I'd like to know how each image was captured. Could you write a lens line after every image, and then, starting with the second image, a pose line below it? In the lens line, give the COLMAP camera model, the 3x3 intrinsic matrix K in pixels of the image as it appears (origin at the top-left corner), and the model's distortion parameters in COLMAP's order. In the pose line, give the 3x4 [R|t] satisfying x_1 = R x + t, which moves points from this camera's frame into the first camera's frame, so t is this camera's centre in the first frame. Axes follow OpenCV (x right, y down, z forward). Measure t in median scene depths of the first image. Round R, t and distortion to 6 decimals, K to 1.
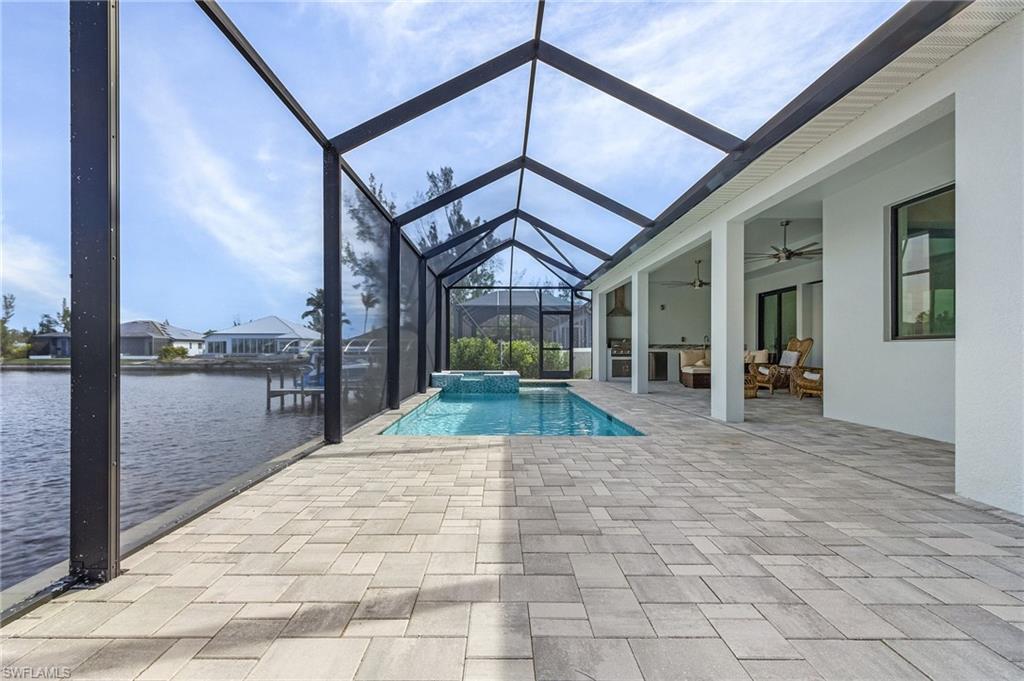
lens RADIAL K [[471.4, 0, 496.5], [0, 471.4, 352.1], [0, 0, 1]] dist [-0.000201, -0.000097]
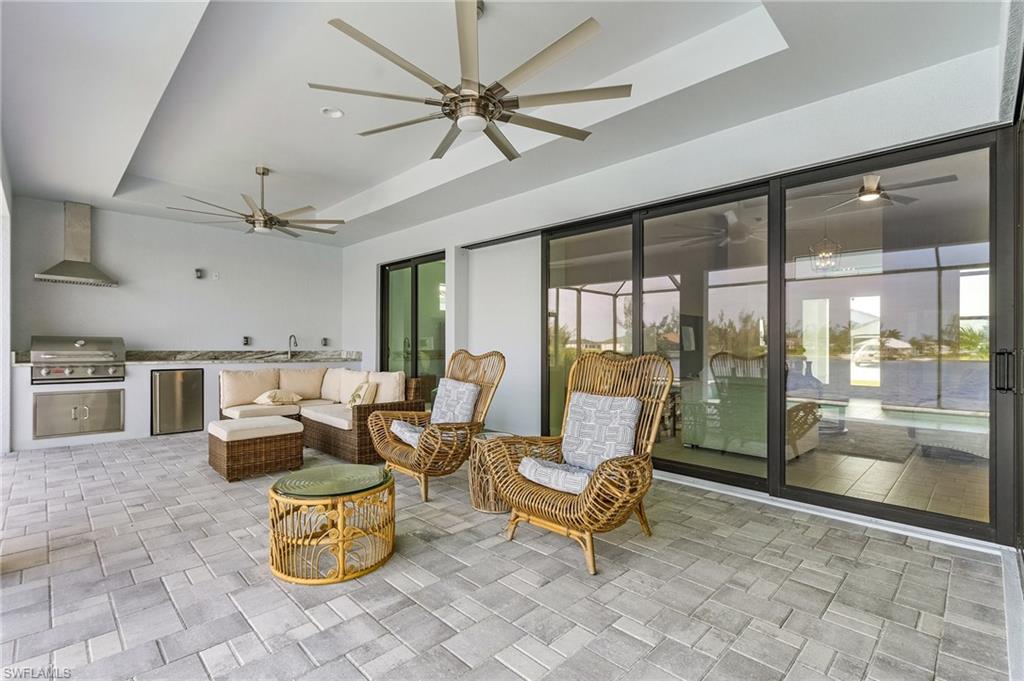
lens RADIAL K [[471.4, 0, 496.5], [0, 471.4, 352.1], [0, 0, 1]] dist [-0.000201, -0.000097]
pose [[0.714985, -0.001042, 0.699139, 0.216400], [-0.007192, 0.999935, 0.008845, -0.020148], [-0.699103, -0.011352, 0.714931, 0.413719]]
